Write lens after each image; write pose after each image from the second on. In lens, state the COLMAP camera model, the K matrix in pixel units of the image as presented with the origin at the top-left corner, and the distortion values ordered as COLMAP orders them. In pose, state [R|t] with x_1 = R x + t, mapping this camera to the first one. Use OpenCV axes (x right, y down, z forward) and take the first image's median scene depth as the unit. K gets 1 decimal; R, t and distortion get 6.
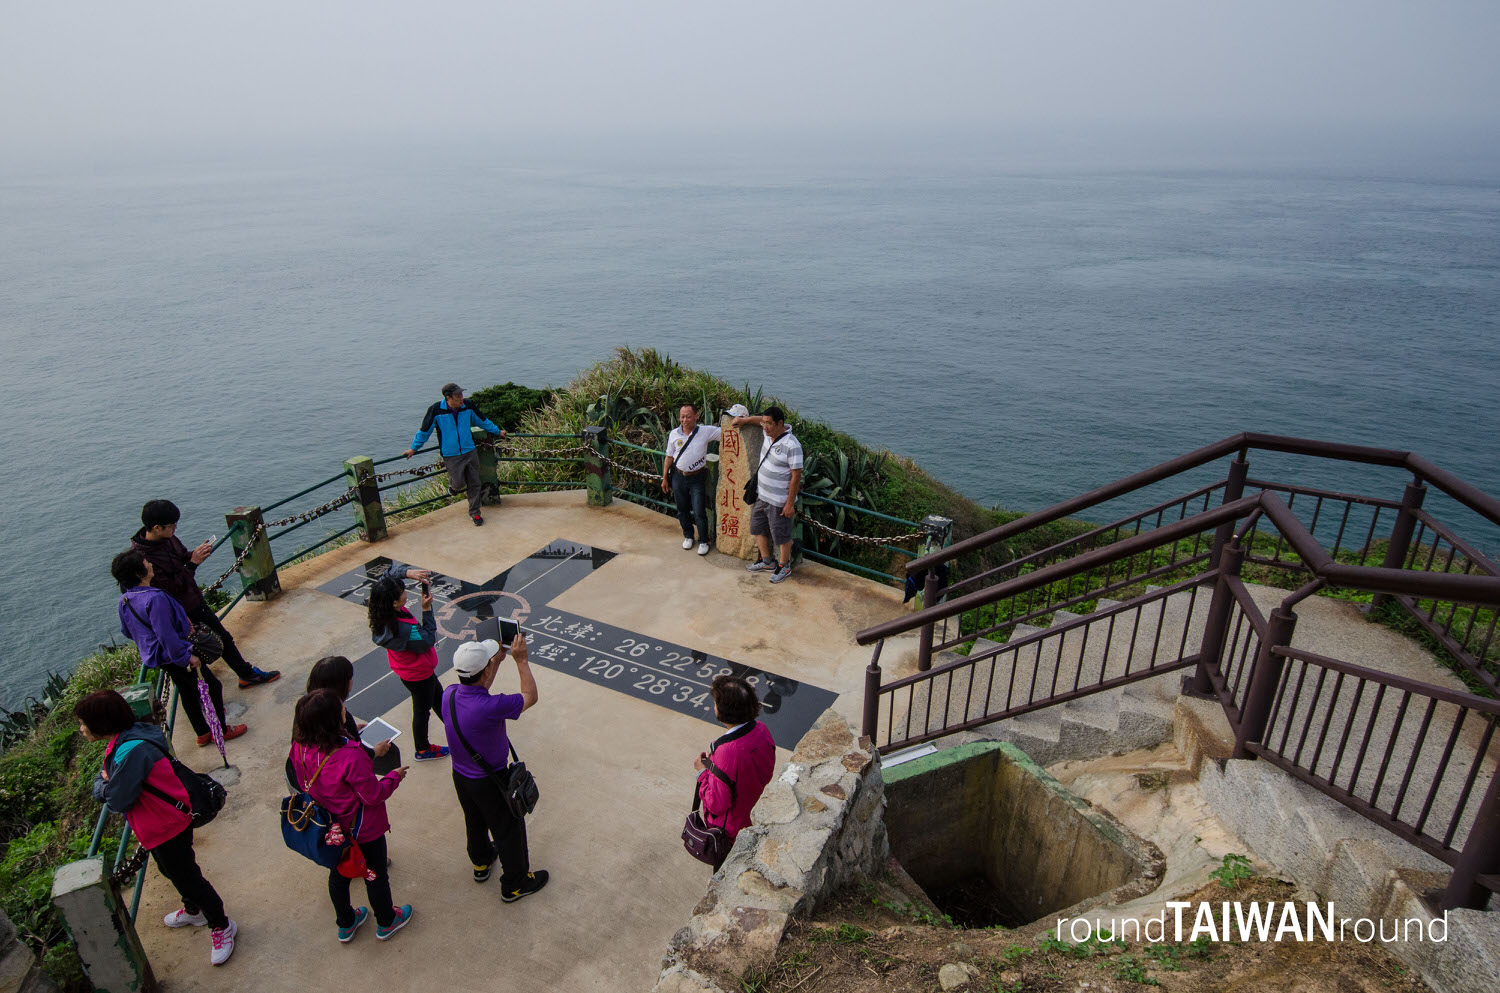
lens RADIAL K [[902.4, 0, 752.9], [0, 902.4, 495.2], [0, 0, 1]] dist [-0.001377, -0.001902]
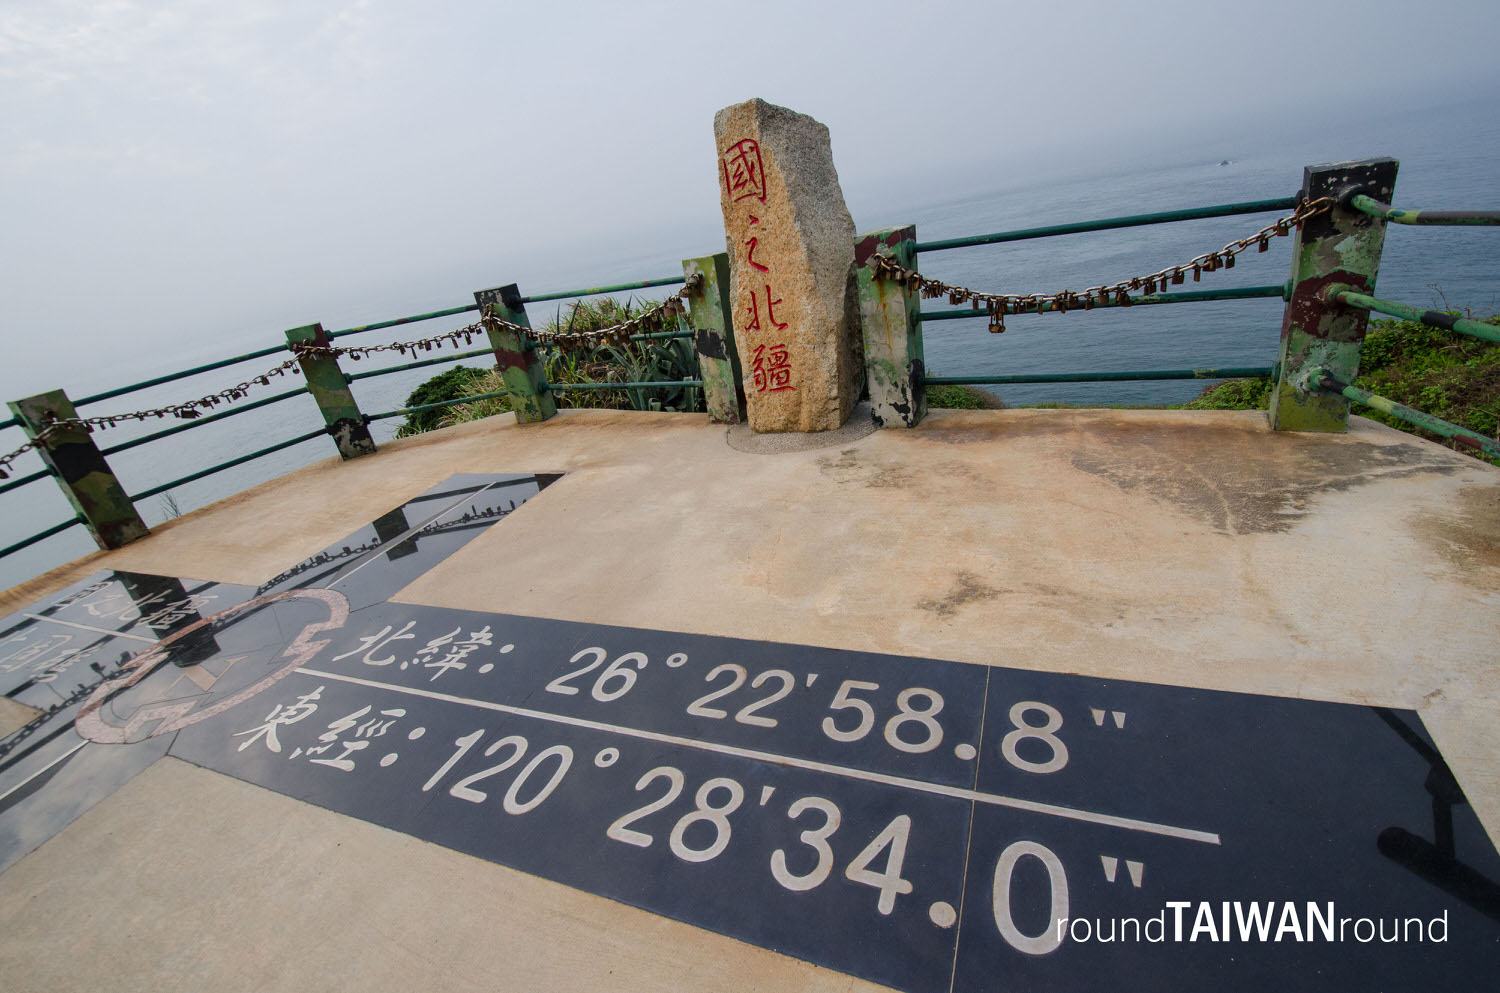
lens RADIAL K [[636.7, 0, 743.3], [0, 636.7, 498.4], [0, 0, 1]] dist [-0.007862, -0.001467]
pose [[0.980316, -0.195493, 0.027632, -0.073882], [0.195273, 0.980693, 0.010471, 0.111751], [-0.029146, -0.004869, 0.999563, 0.752306]]
